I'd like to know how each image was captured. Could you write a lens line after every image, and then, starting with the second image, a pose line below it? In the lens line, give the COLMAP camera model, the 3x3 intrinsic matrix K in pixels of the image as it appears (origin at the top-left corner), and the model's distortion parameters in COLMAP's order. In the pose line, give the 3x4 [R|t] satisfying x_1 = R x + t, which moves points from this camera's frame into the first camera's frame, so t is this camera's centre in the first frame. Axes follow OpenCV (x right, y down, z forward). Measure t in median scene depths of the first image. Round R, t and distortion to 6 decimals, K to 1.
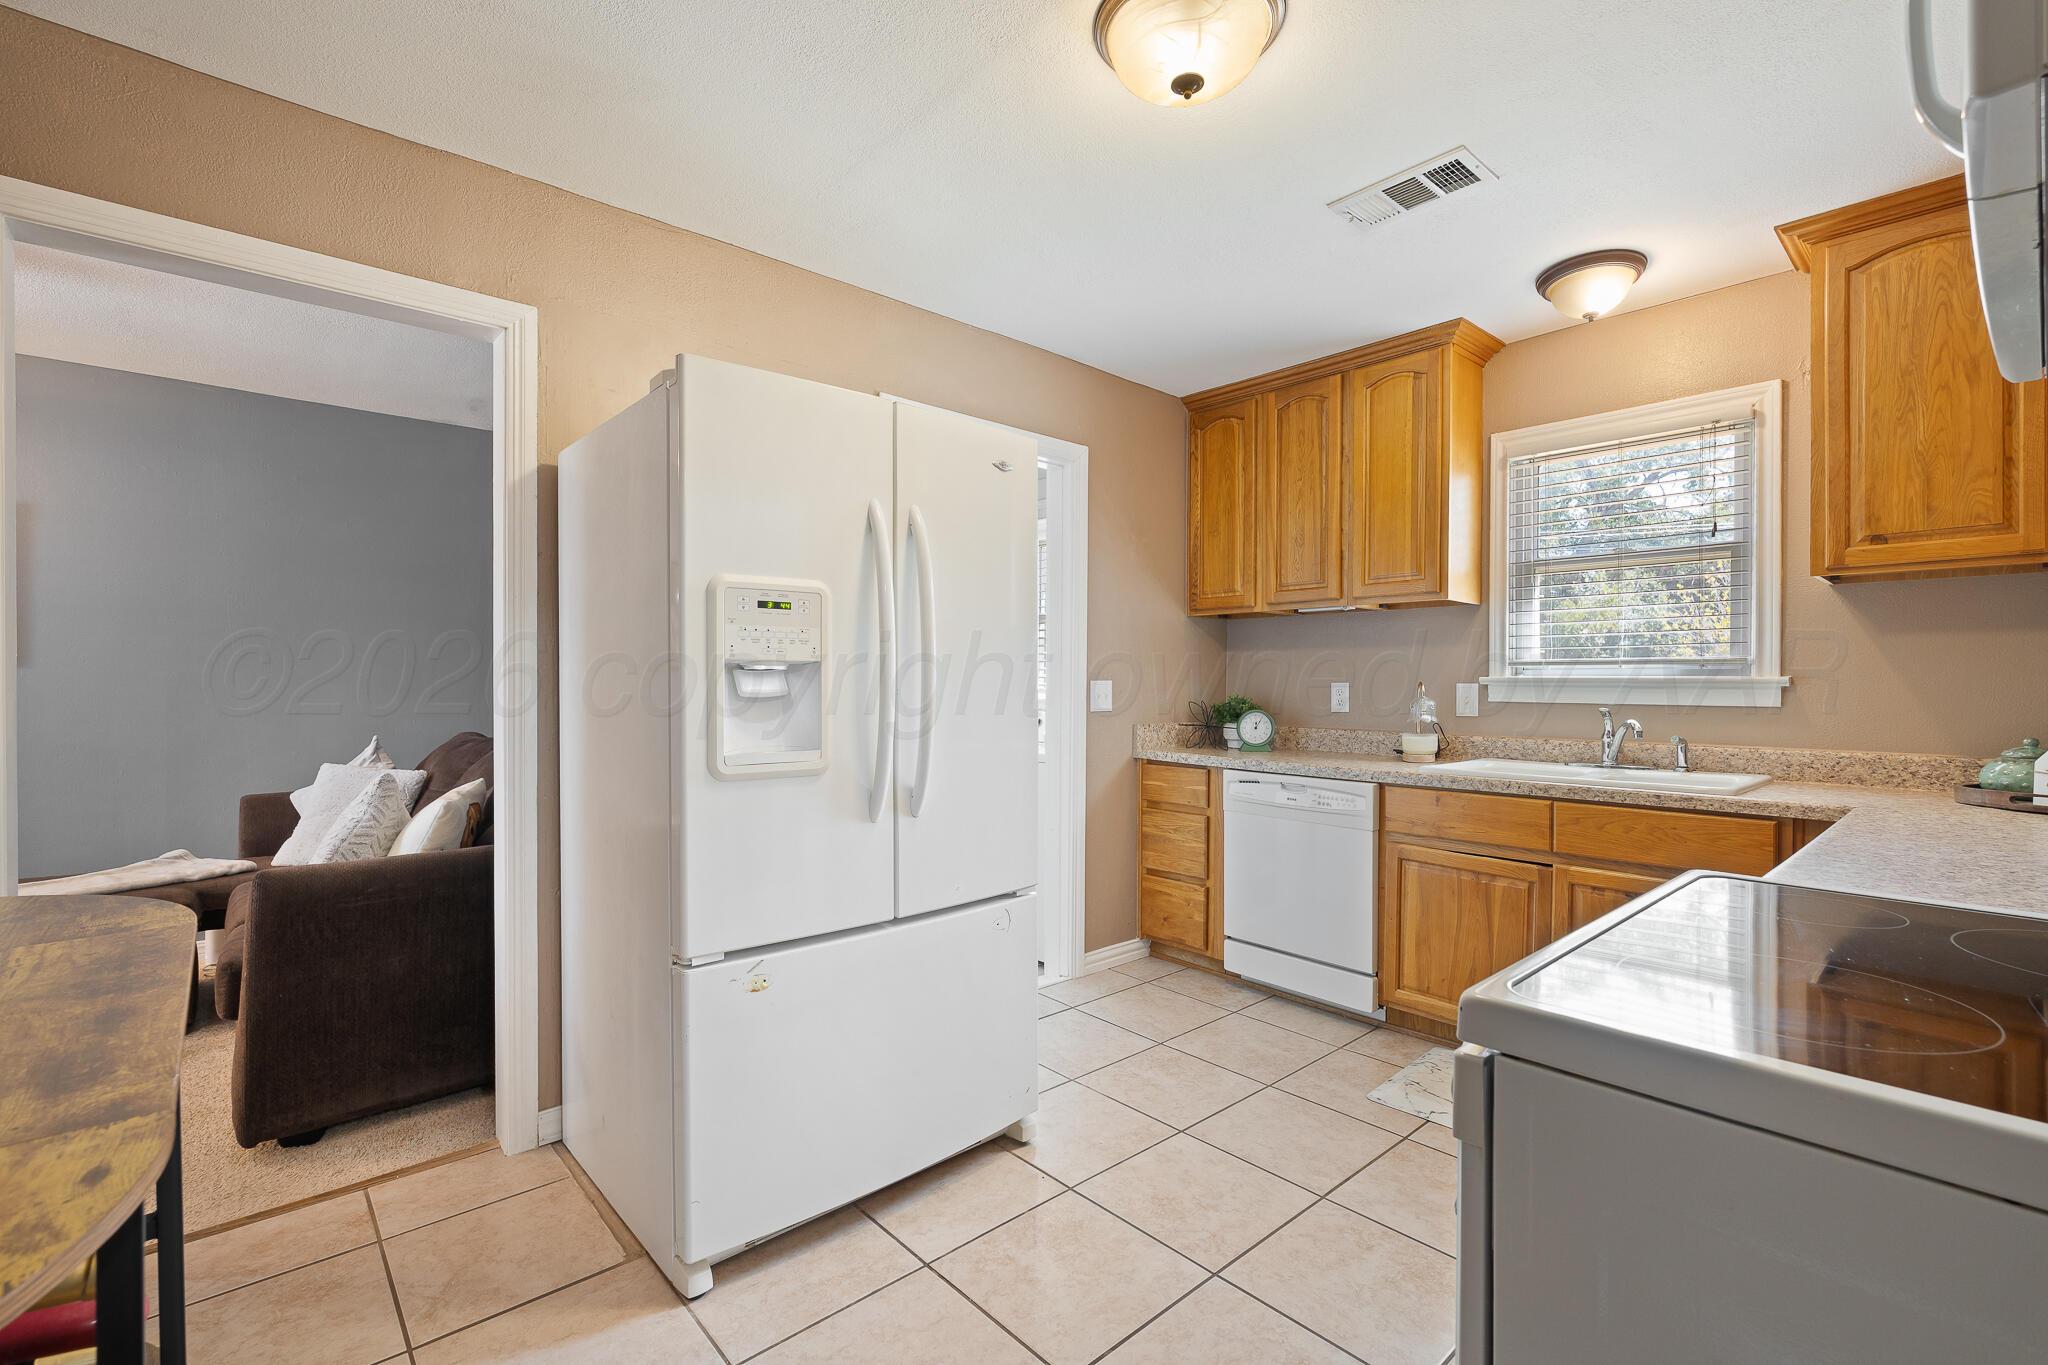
lens RADIAL K [[911.6, 0, 1033.0], [0, 911.6, 687.8], [0, 0, 1]] dist [0.001569, -0.000464]
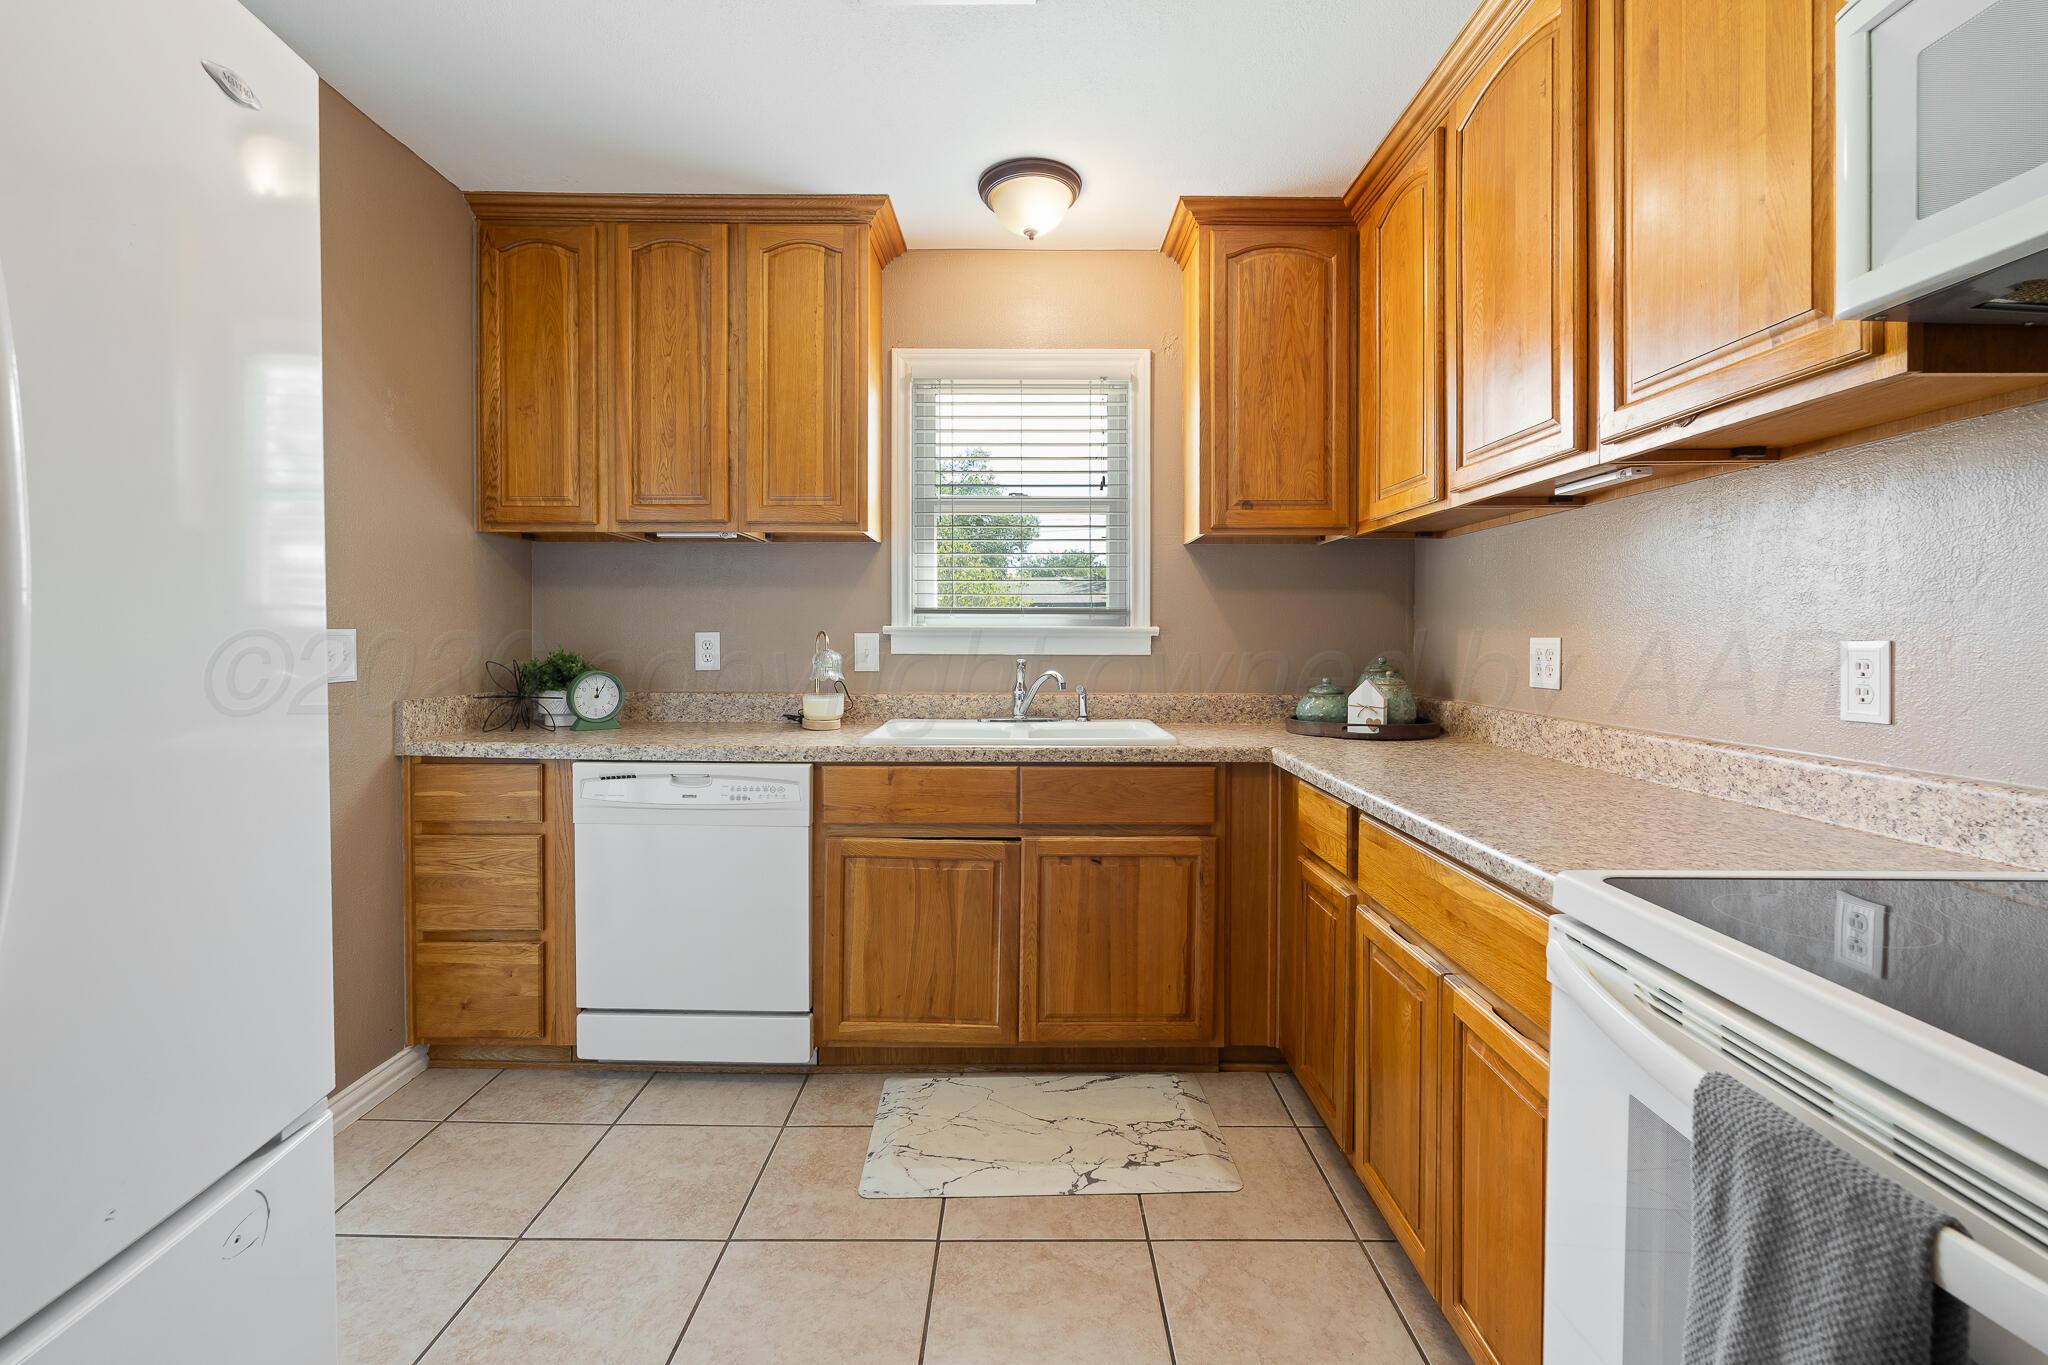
lens RADIAL K [[911.6, 0, 1022.8], [0, 911.6, 648.9], [0, 0, 1]] dist [0.001569, -0.000464]
pose [[0.673422, -0.013960, 0.739127, -0.067002], [0.003679, 0.999873, 0.015533, -0.003072], [-0.739249, -0.007741, 0.673387, 0.330273]]
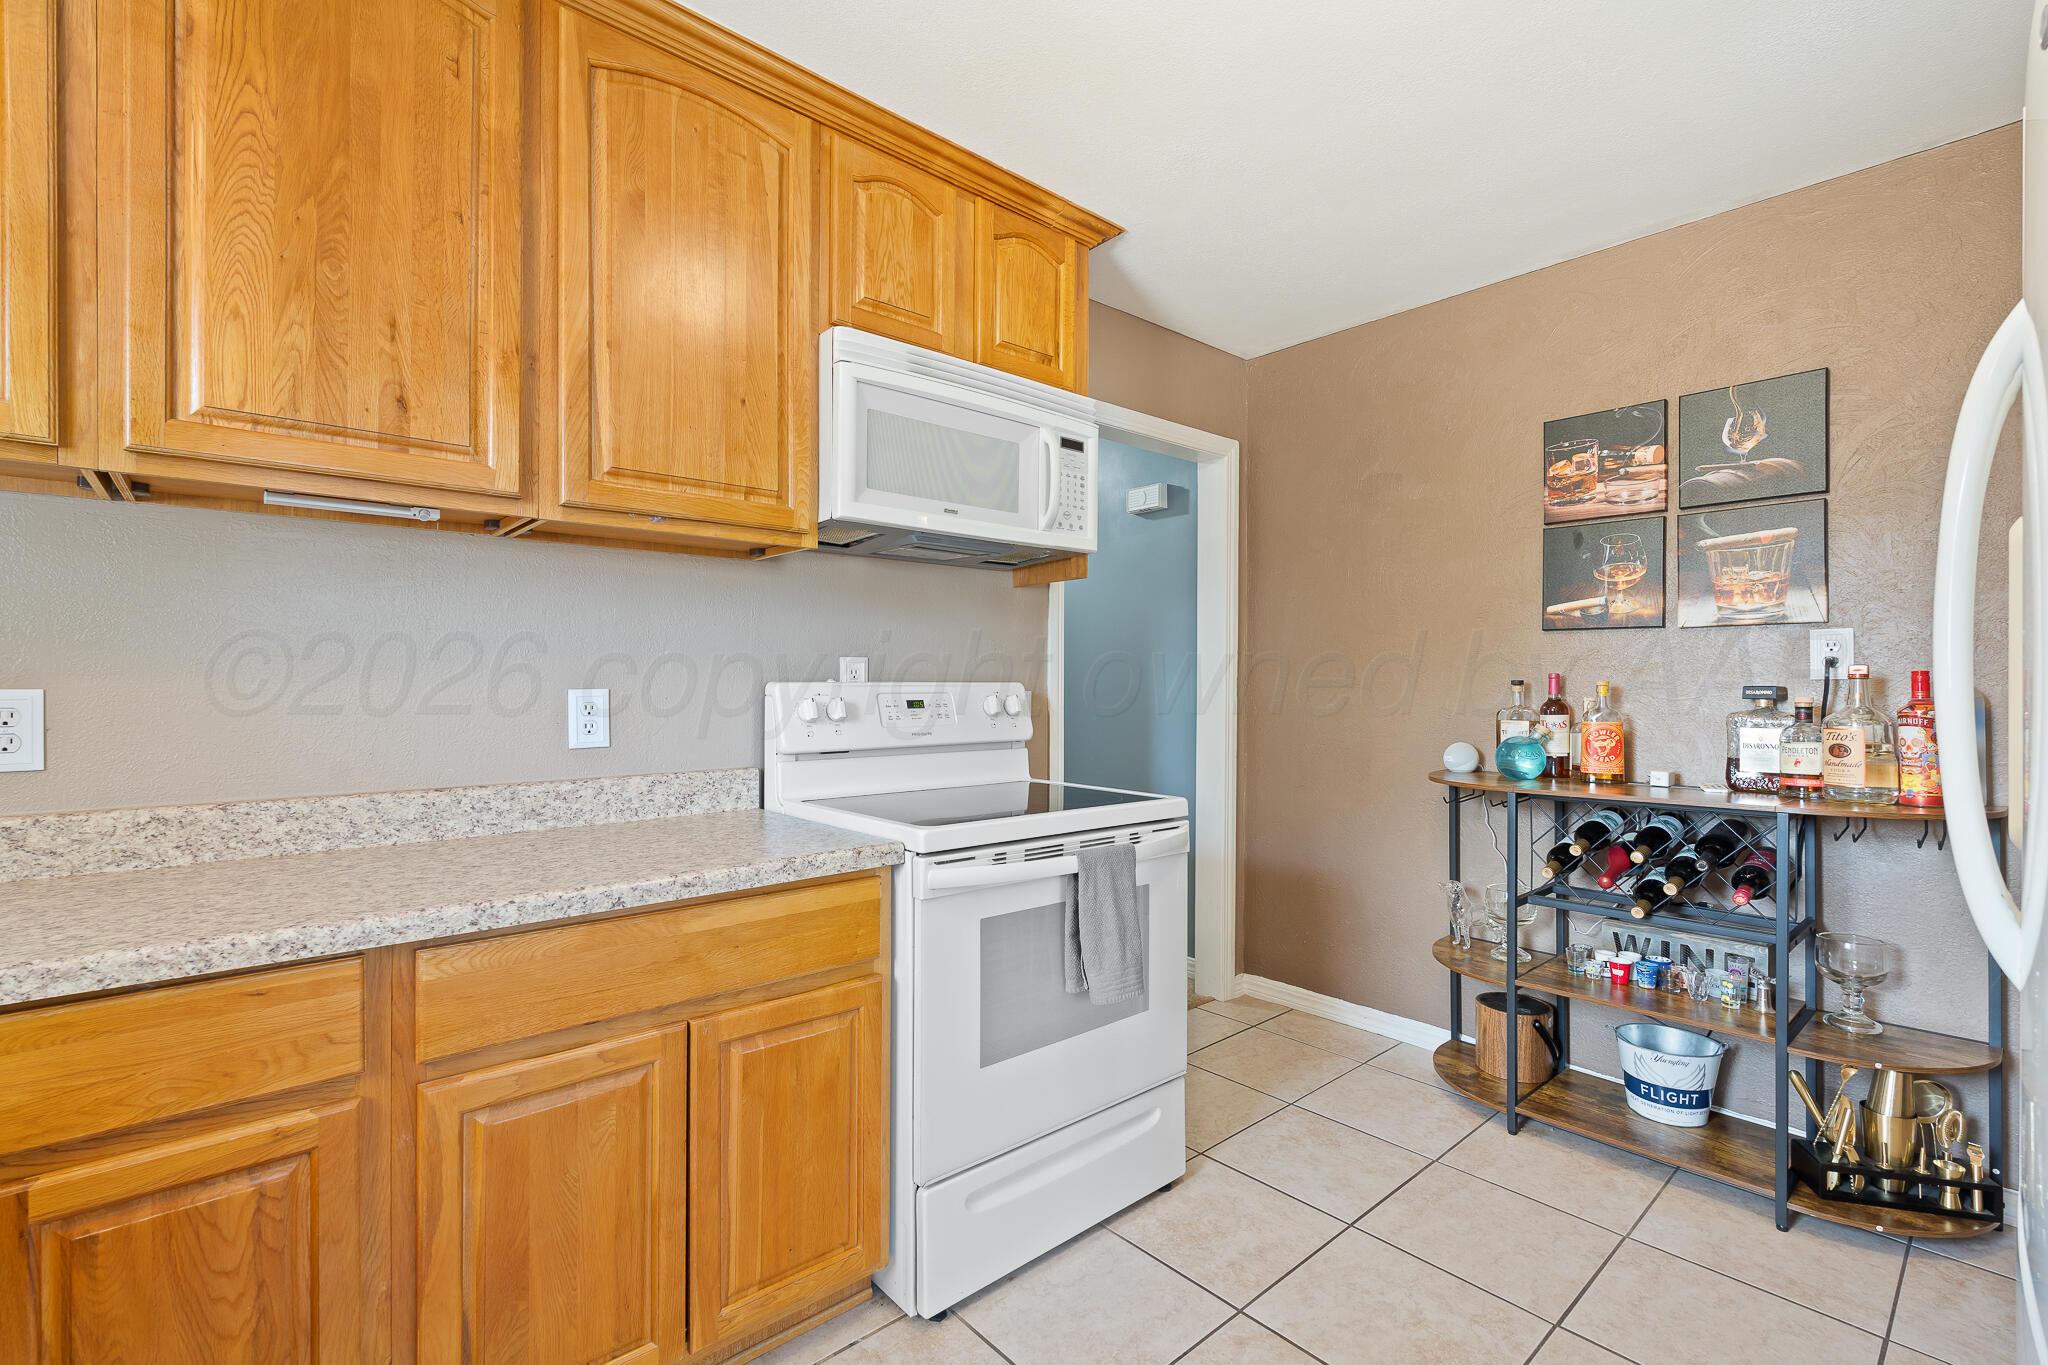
lens RADIAL K [[911.6, 0, 1022.8], [0, 911.6, 678.6], [0, 0, 1]] dist [0.001569, -0.000464]
pose [[-0.999956, -0.009290, -0.001016, 0.235789], [-0.009293, 0.999954, 0.002565, -0.009394], [0.000992, 0.002575, -0.999996, 0.920442]]
